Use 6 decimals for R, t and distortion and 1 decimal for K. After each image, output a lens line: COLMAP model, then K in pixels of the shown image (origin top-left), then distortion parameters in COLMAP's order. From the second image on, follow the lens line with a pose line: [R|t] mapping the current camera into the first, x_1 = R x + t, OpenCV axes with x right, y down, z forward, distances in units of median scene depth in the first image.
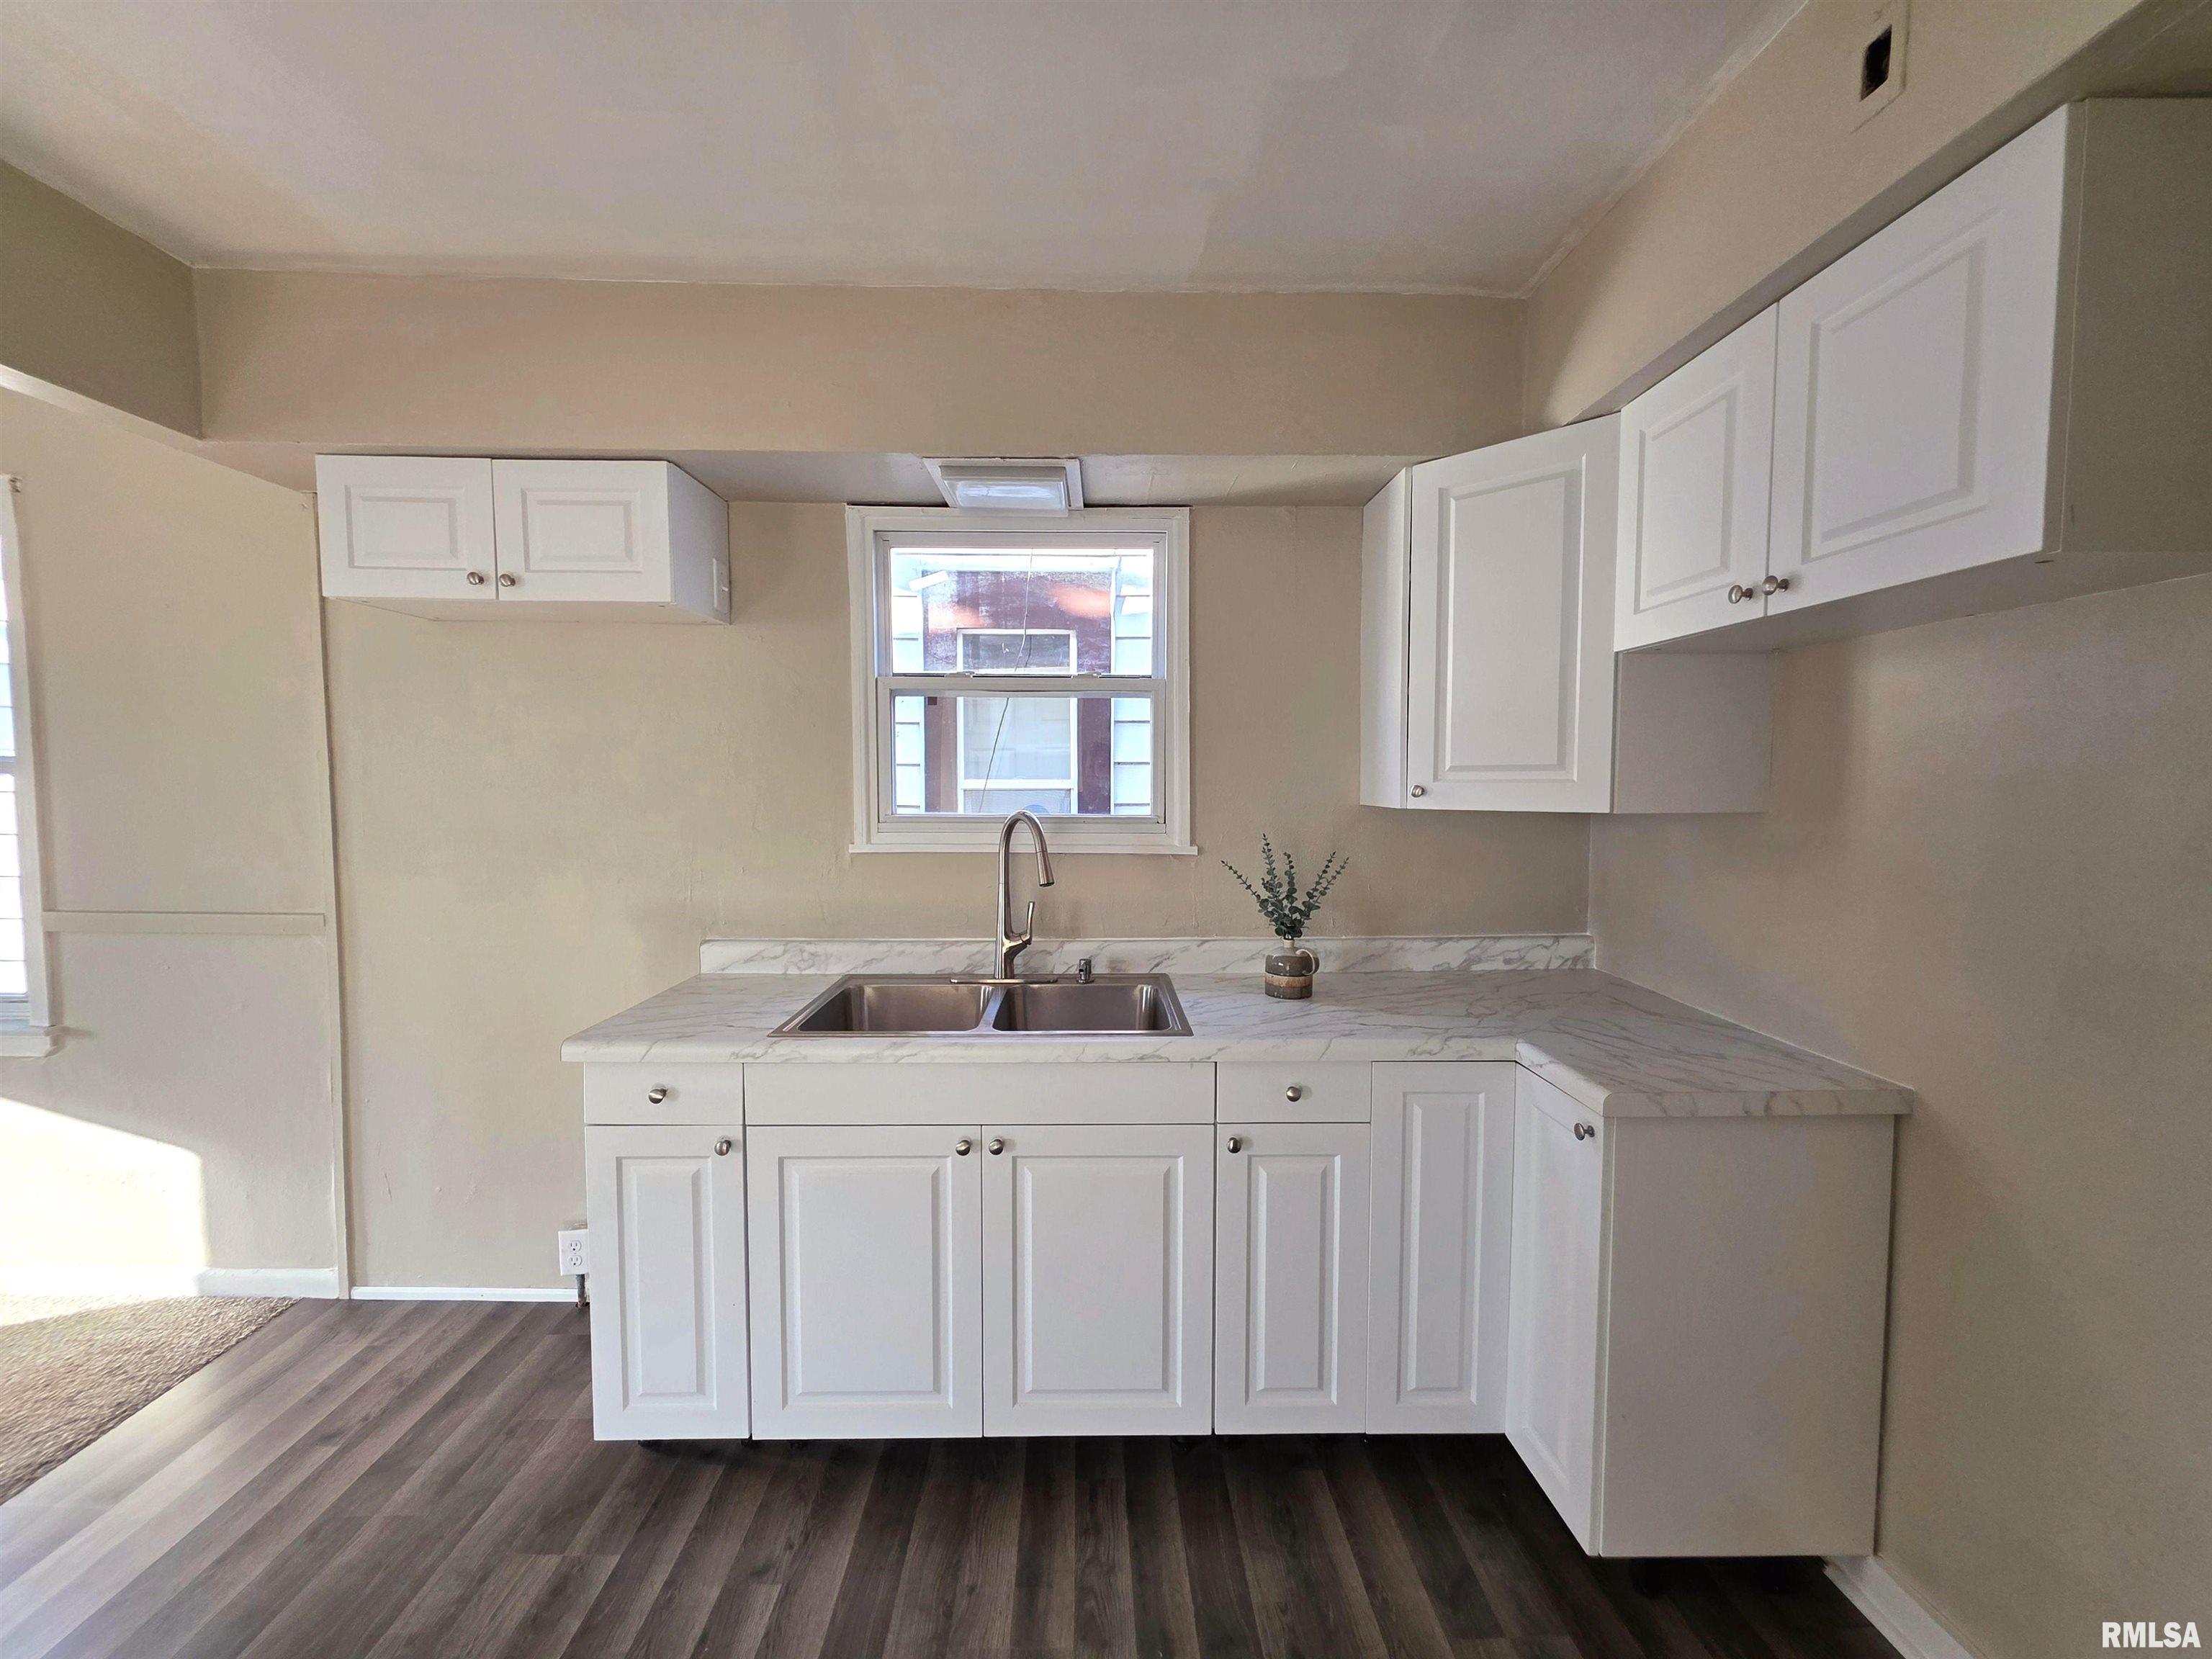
lens RADIAL K [[885.7, 0, 1101.3], [0, 885.7, 828.8], [0, 0, 1]] dist [0.002147, -0.000919]
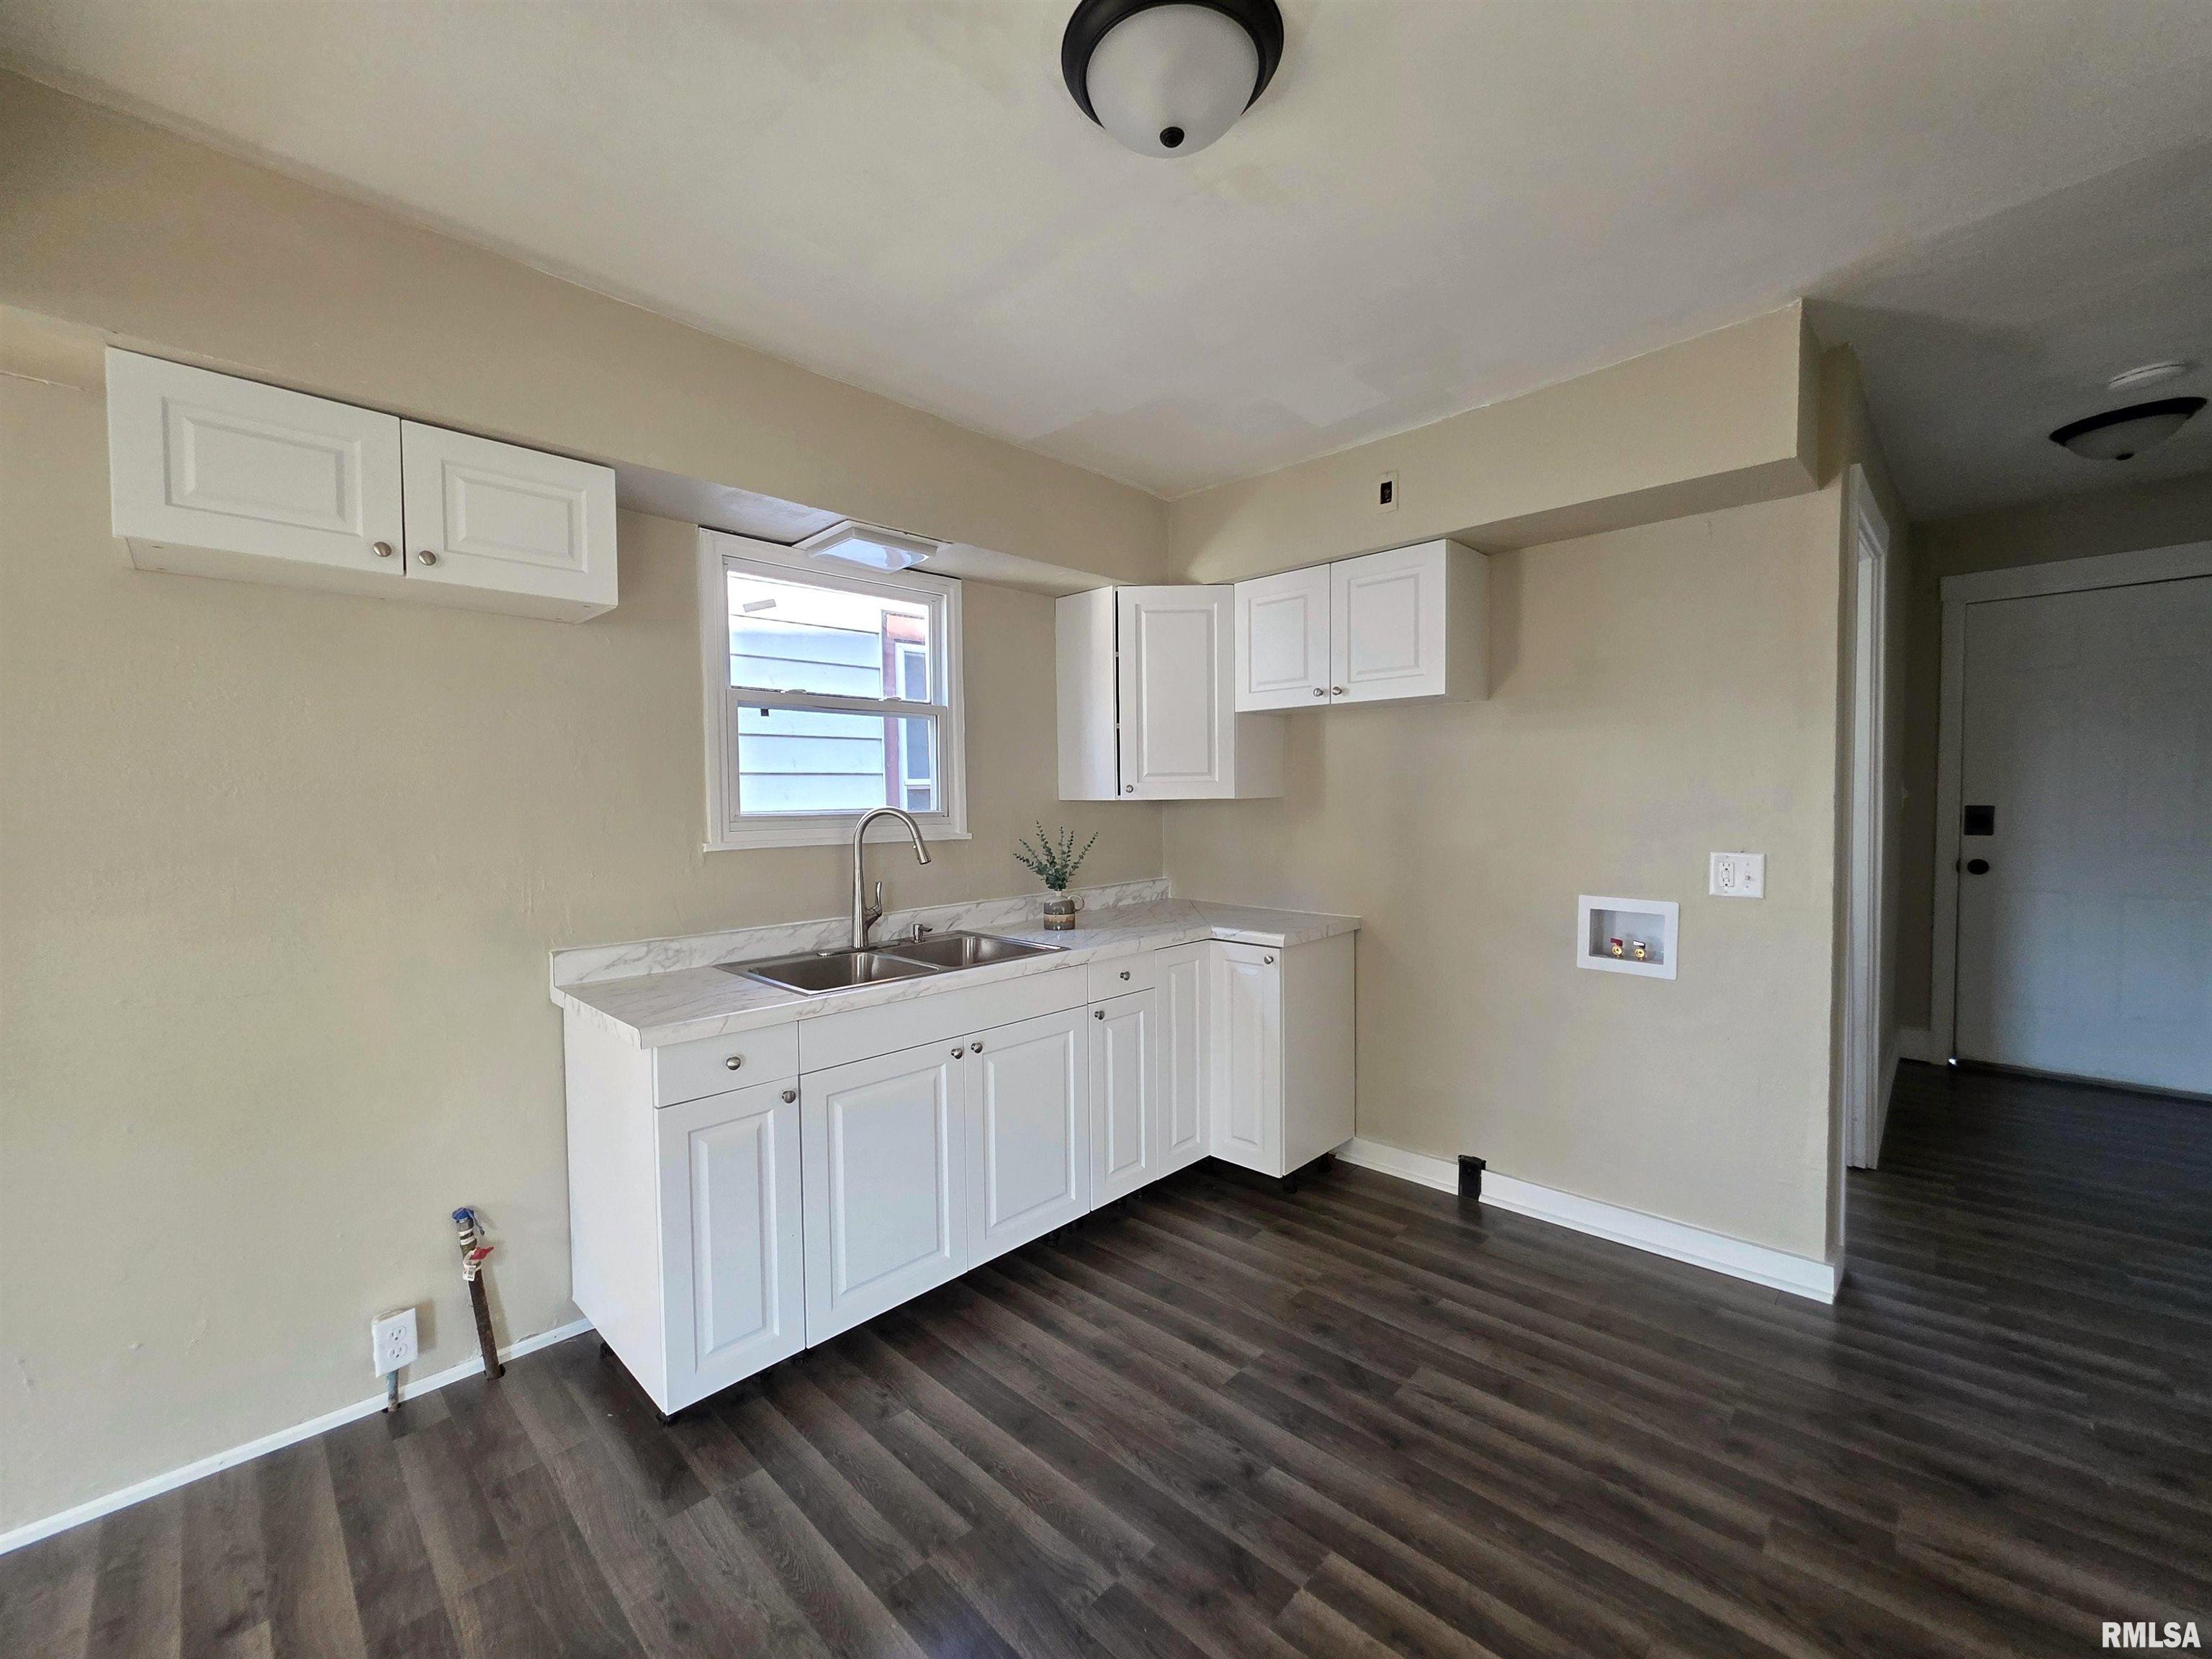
lens RADIAL K [[885.7, 0, 1100.4], [0, 885.7, 825.6], [0, 0, 1]] dist [0.002147, -0.000919]
pose [[0.713577, -0.033294, 0.699785, -0.851537], [0.049559, 0.998767, -0.003017, 0.027599], [-0.698822, 0.036833, 0.714347, -0.111837]]
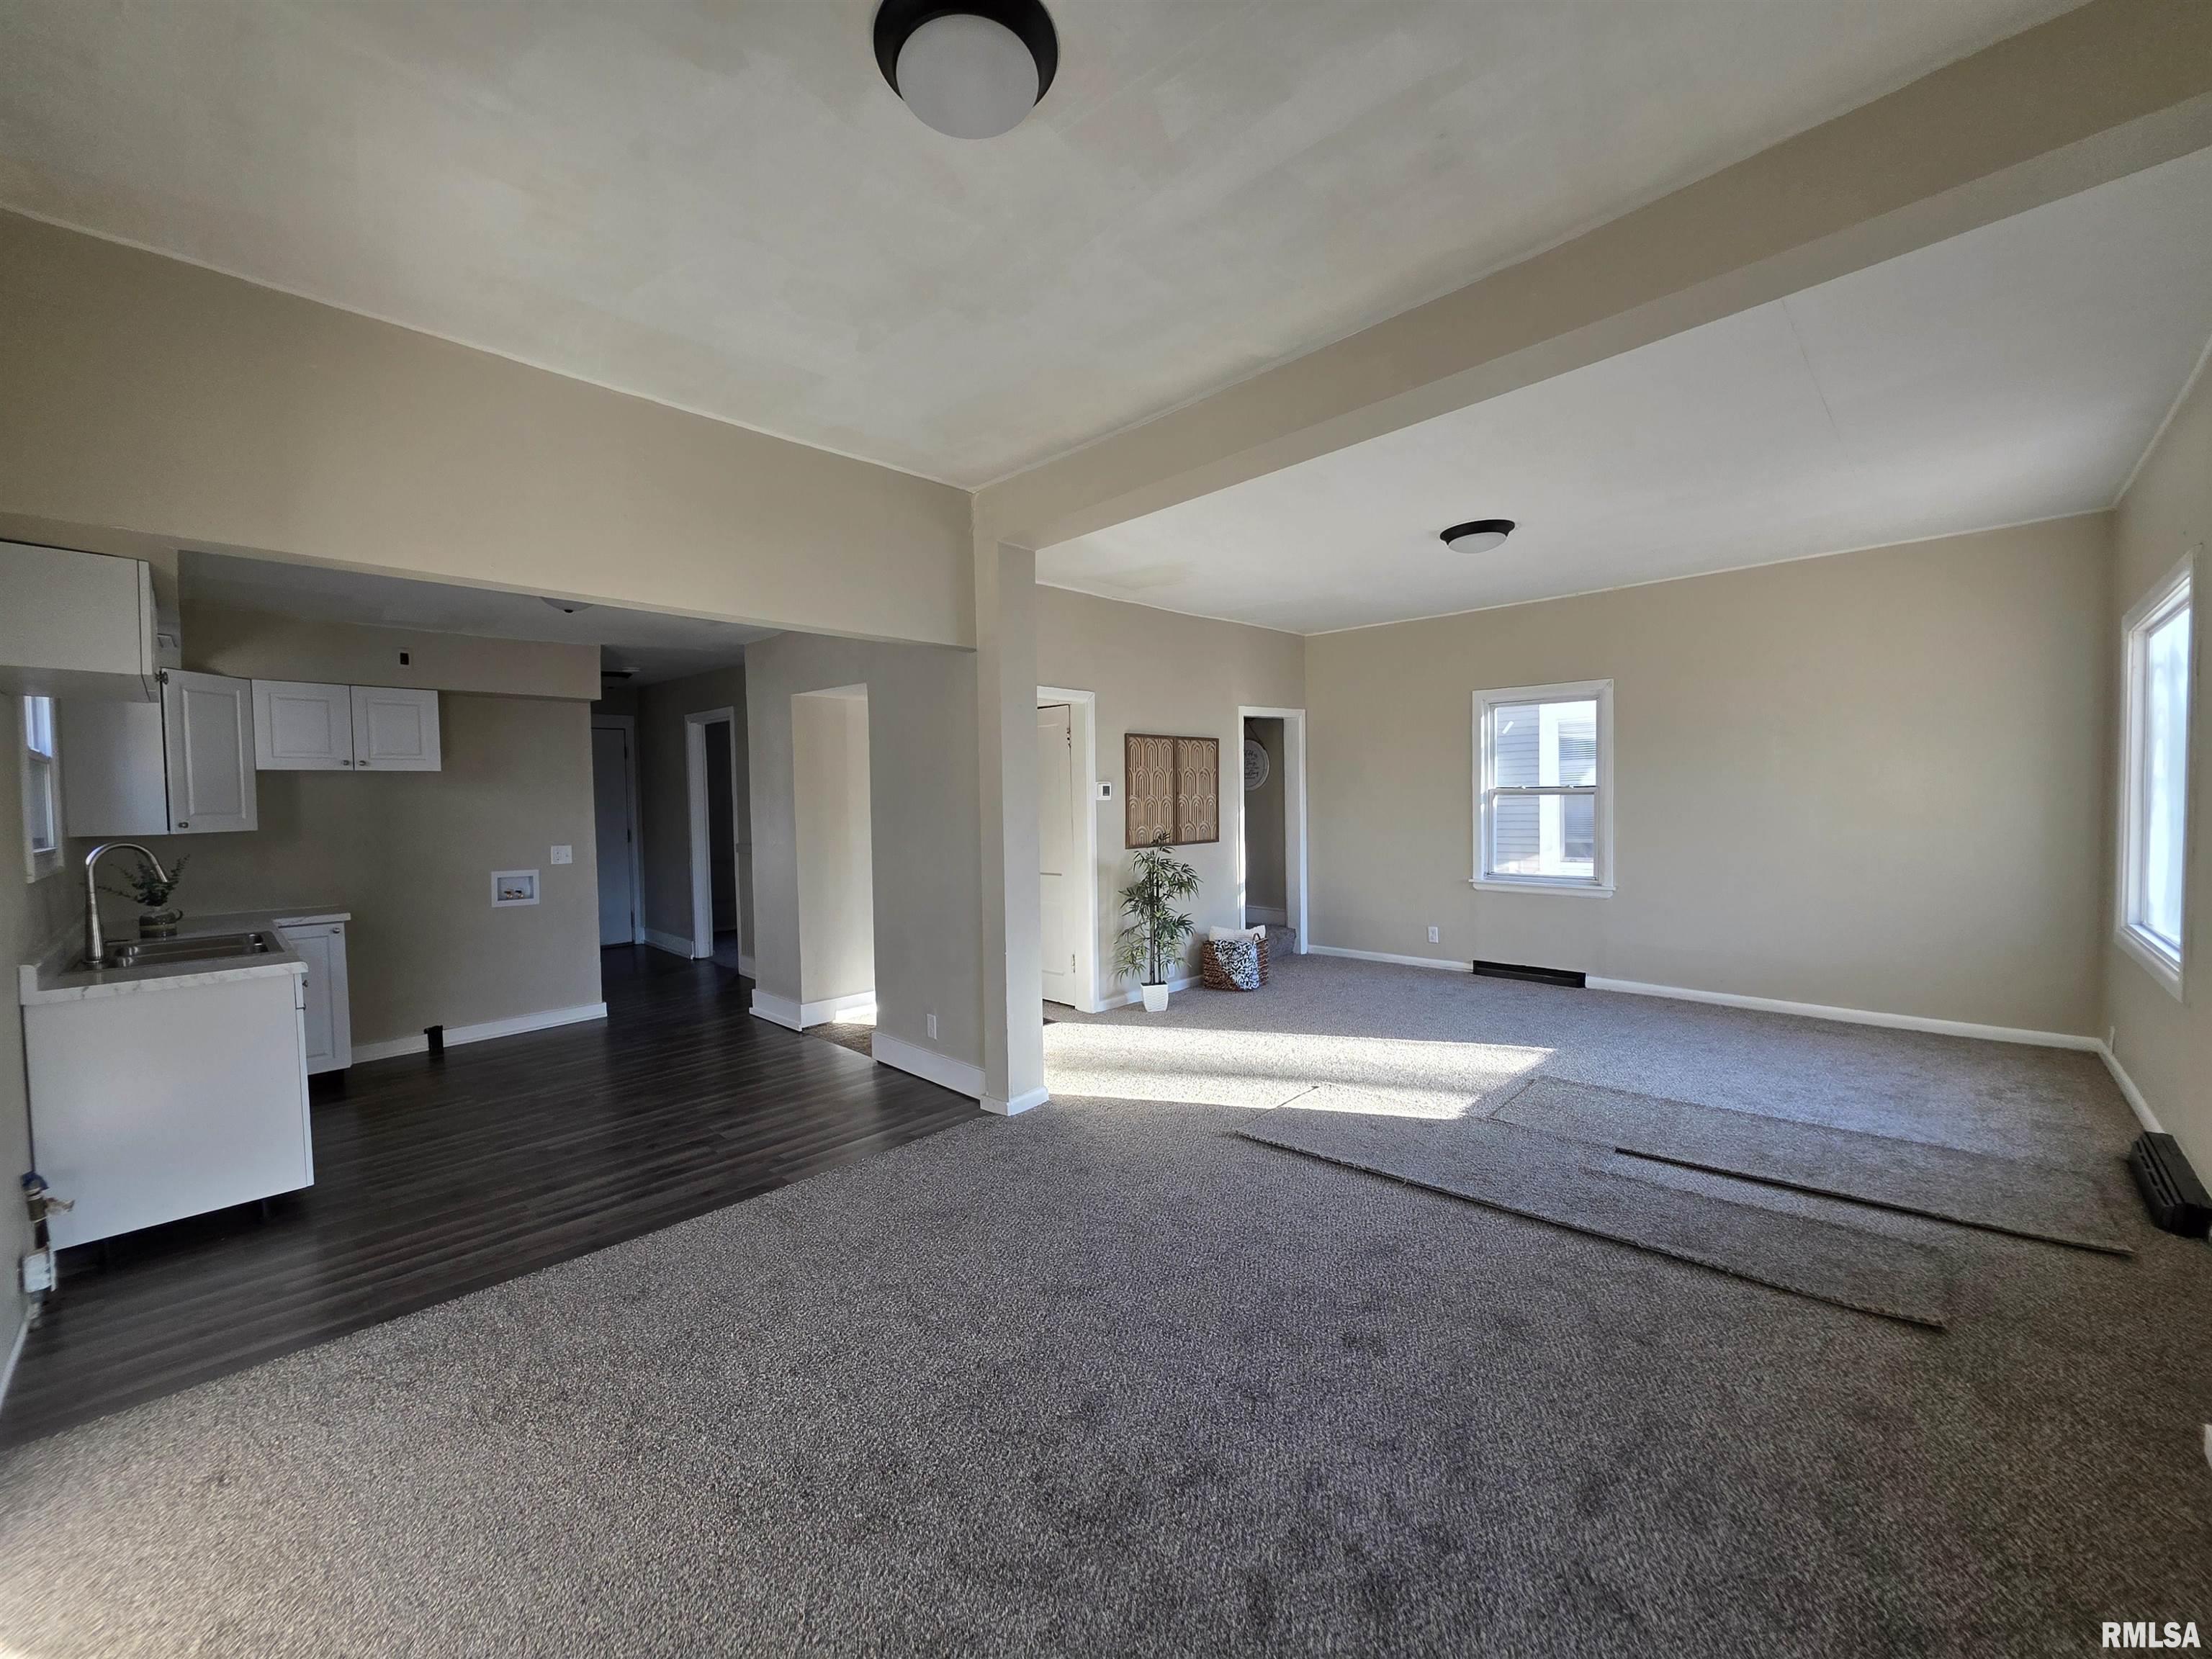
lens RADIAL K [[885.7, 0, 1093.7], [0, 885.7, 837.6], [0, 0, 1]] dist [0.002147, -0.000919]
pose [[-0.706935, -0.017922, 0.707051, -2.776419], [0.056471, 0.995057, 0.081683, -0.066550], [-0.705020, 0.097673, -0.702429, 1.020617]]
